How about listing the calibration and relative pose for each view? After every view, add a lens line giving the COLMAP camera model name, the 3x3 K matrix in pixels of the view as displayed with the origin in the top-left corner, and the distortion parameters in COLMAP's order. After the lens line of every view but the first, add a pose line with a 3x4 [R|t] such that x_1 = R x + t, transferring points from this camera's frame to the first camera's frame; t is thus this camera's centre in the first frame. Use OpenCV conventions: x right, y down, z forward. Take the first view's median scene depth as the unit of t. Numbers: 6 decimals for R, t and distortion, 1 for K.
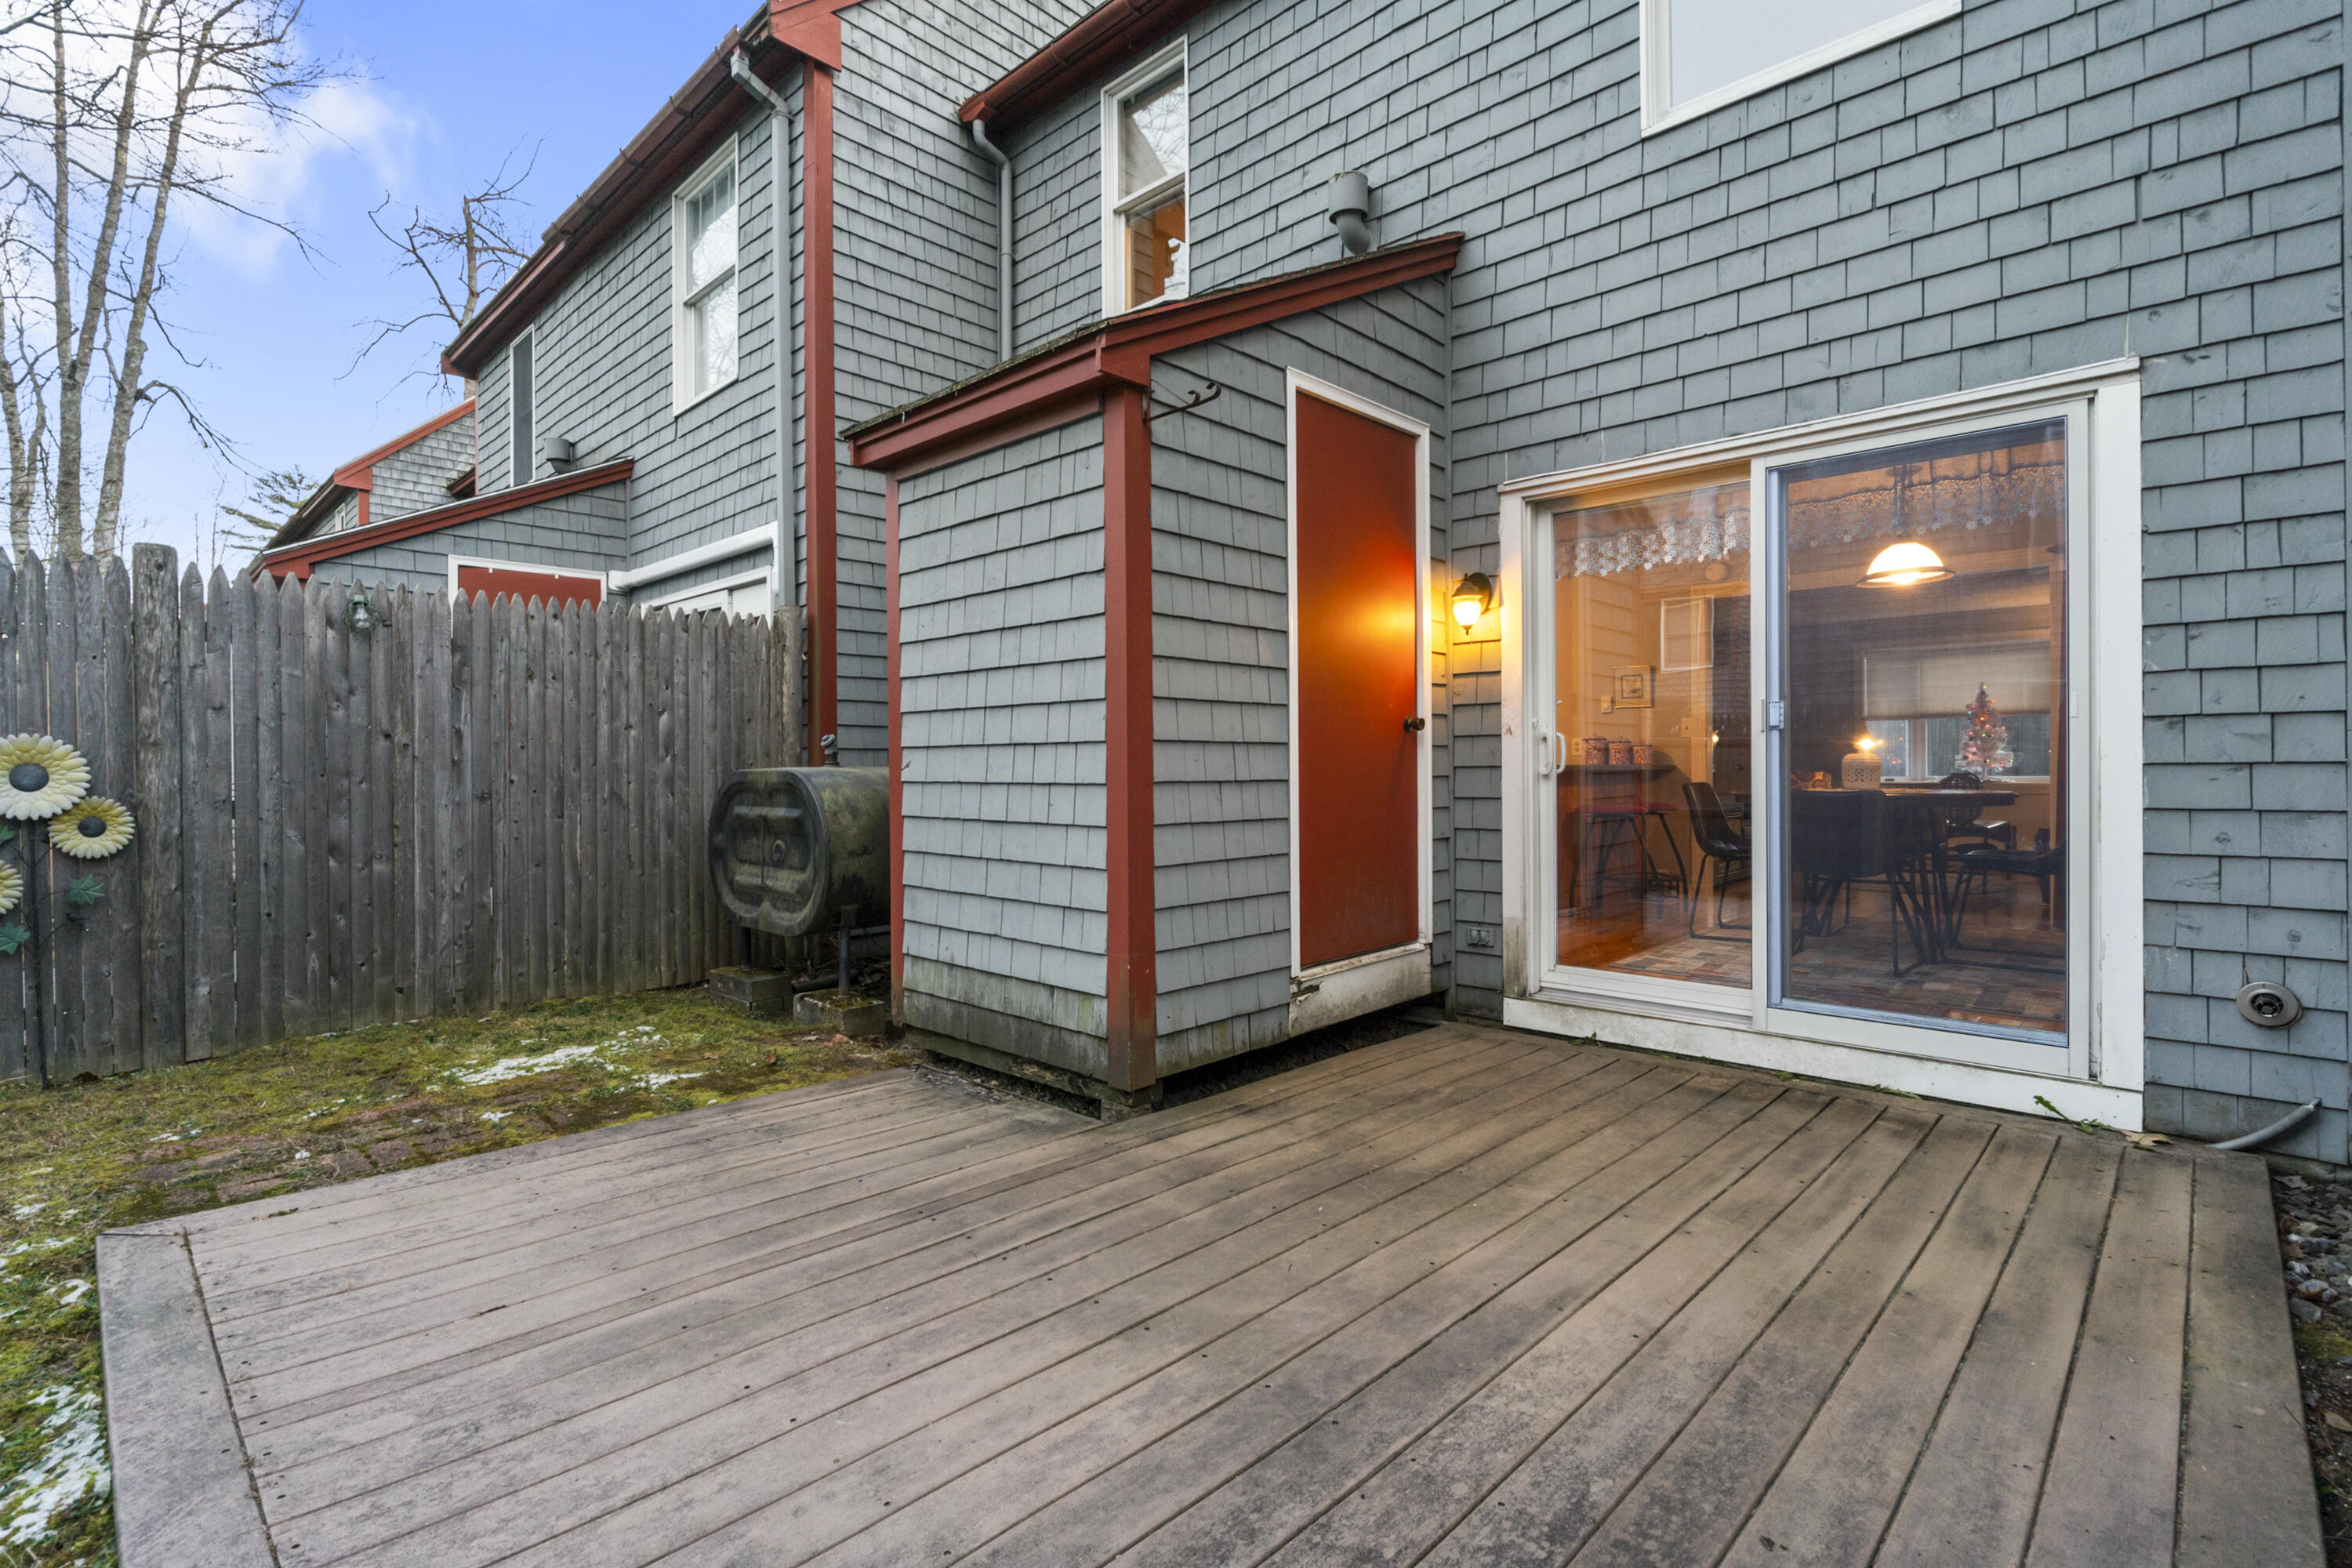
lens RADIAL K [[1091.0, 0, 1175.4], [0, 1091.0, 781.4], [0, 0, 1]] dist [-0.010275, -0.000847]
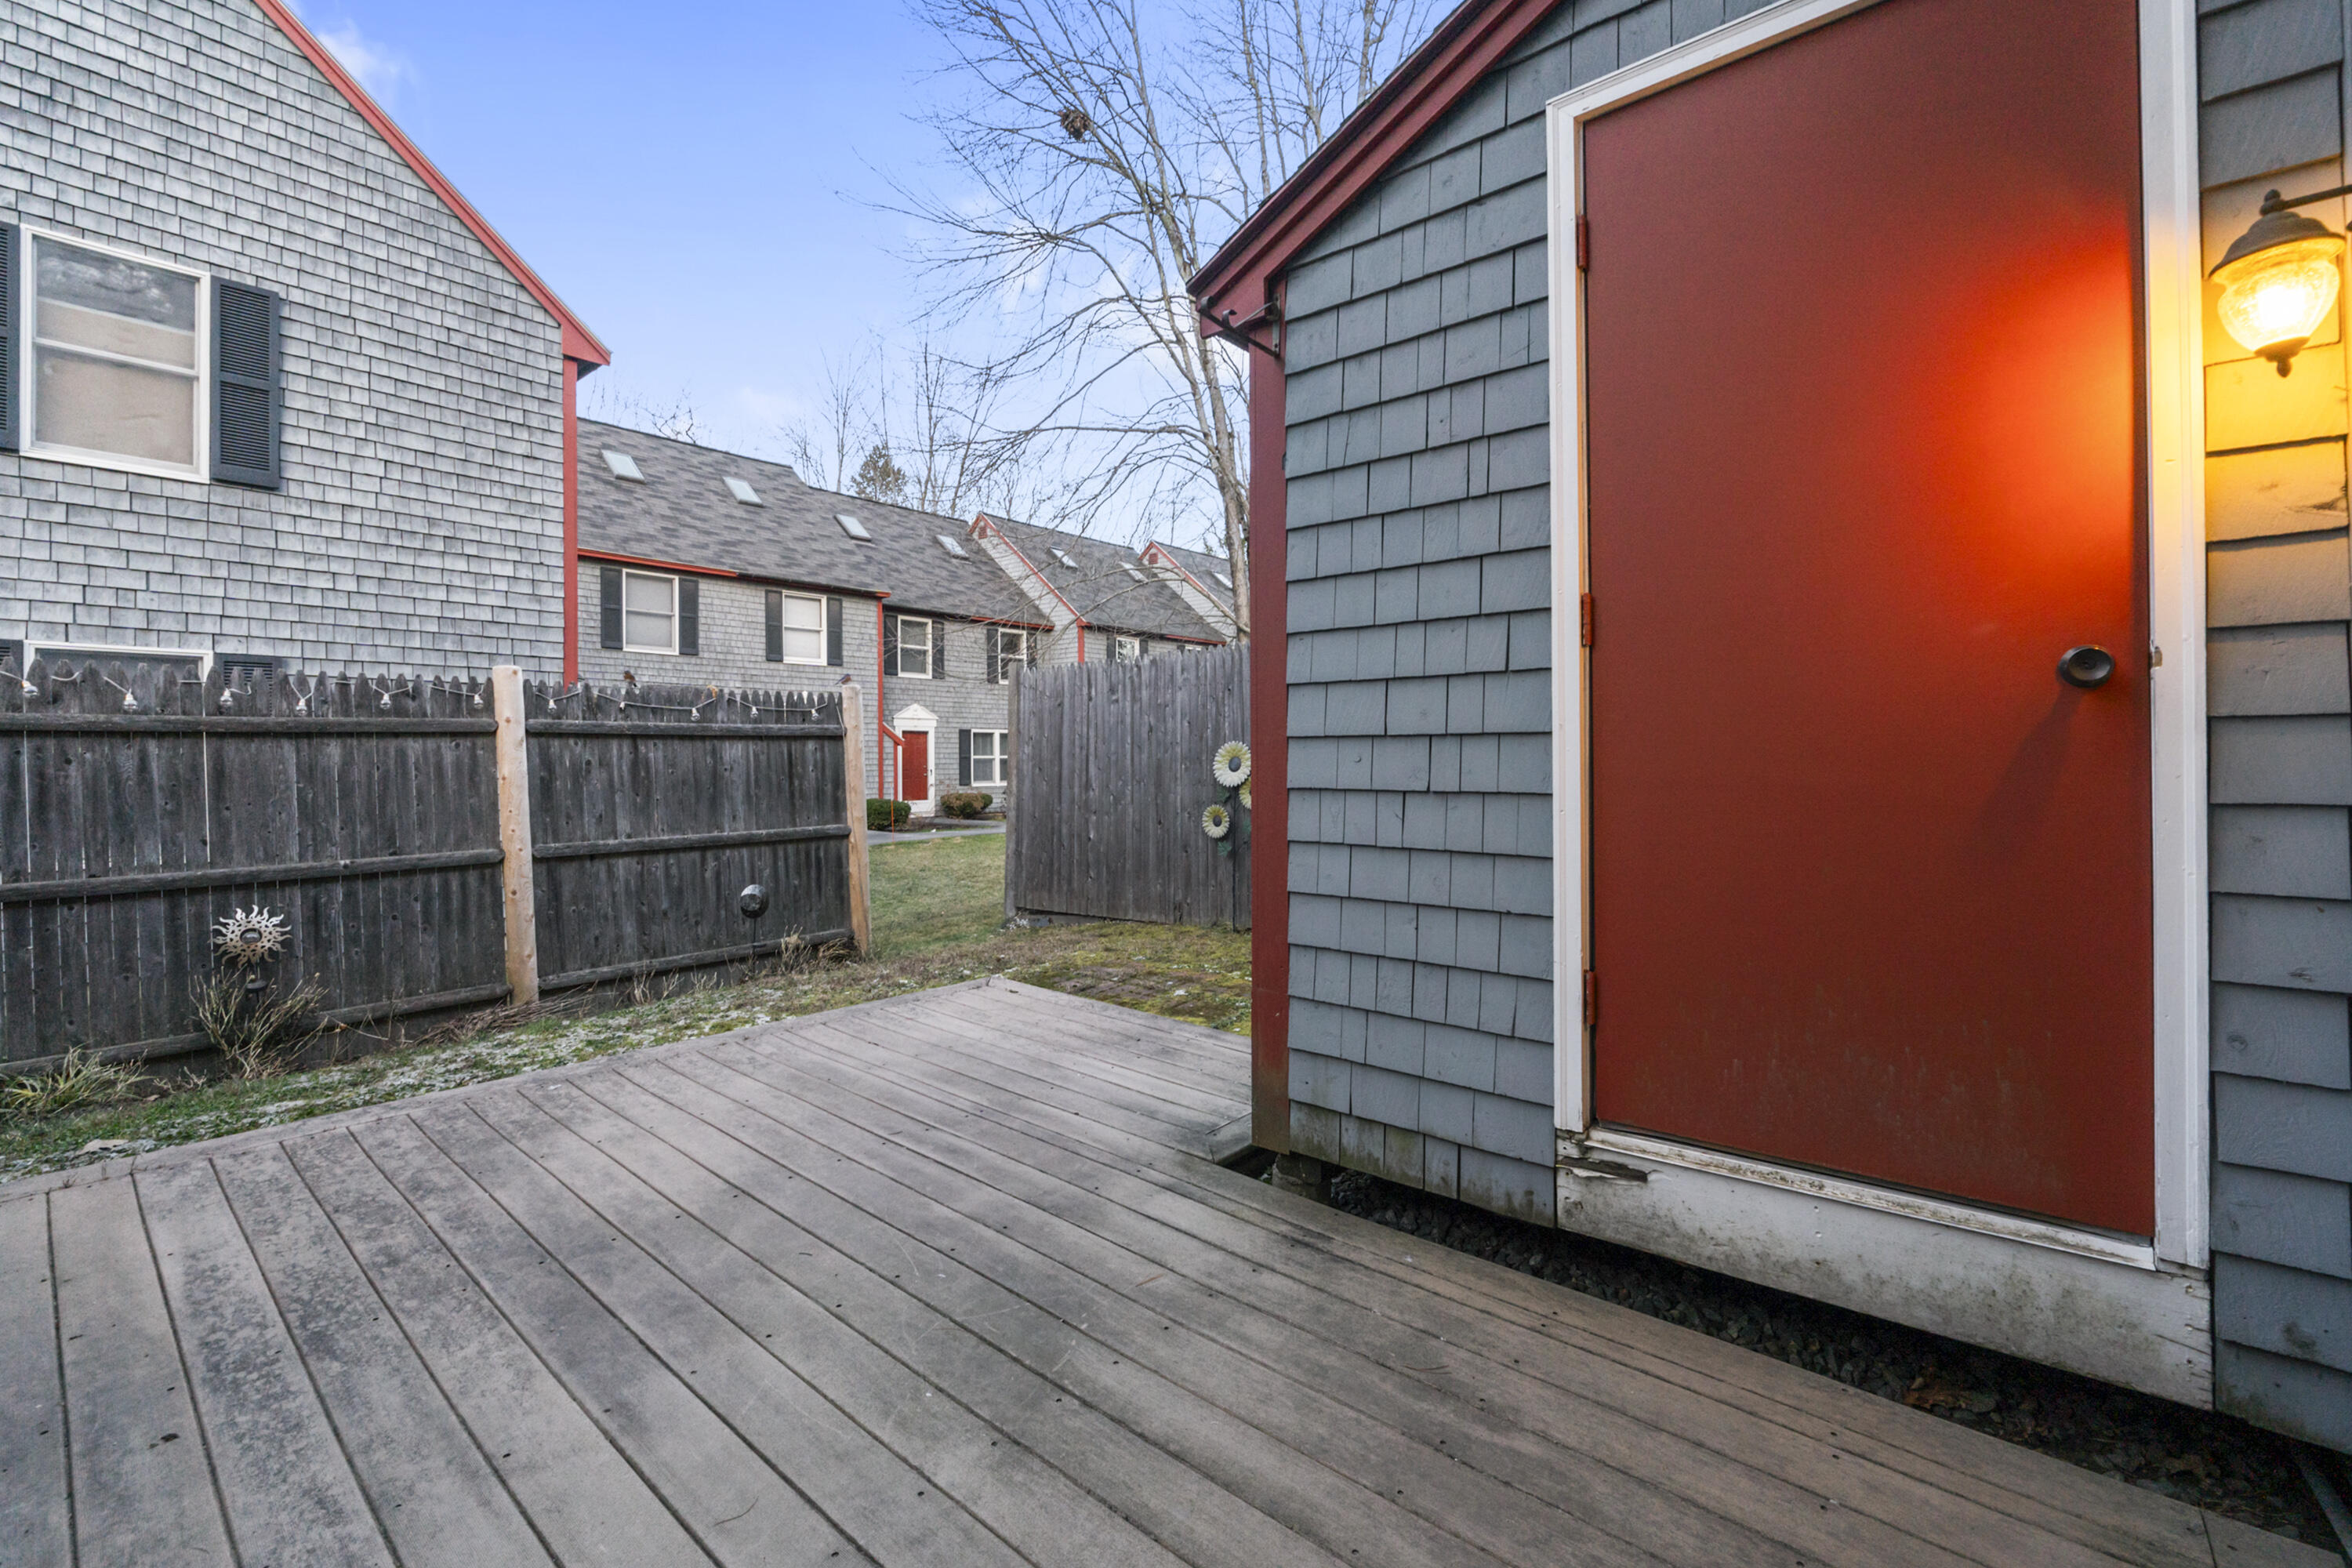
lens RADIAL K [[989.4, 0, 1168.8], [0, 989.4, 763.1], [0, 0, 1]] dist [-0.010445, 0.000687]
pose [[0.063464, 0.011461, -0.997918, 0.848388], [-0.008066, 0.999907, 0.010971, -0.030347], [0.997952, 0.007353, 0.063551, 1.021738]]
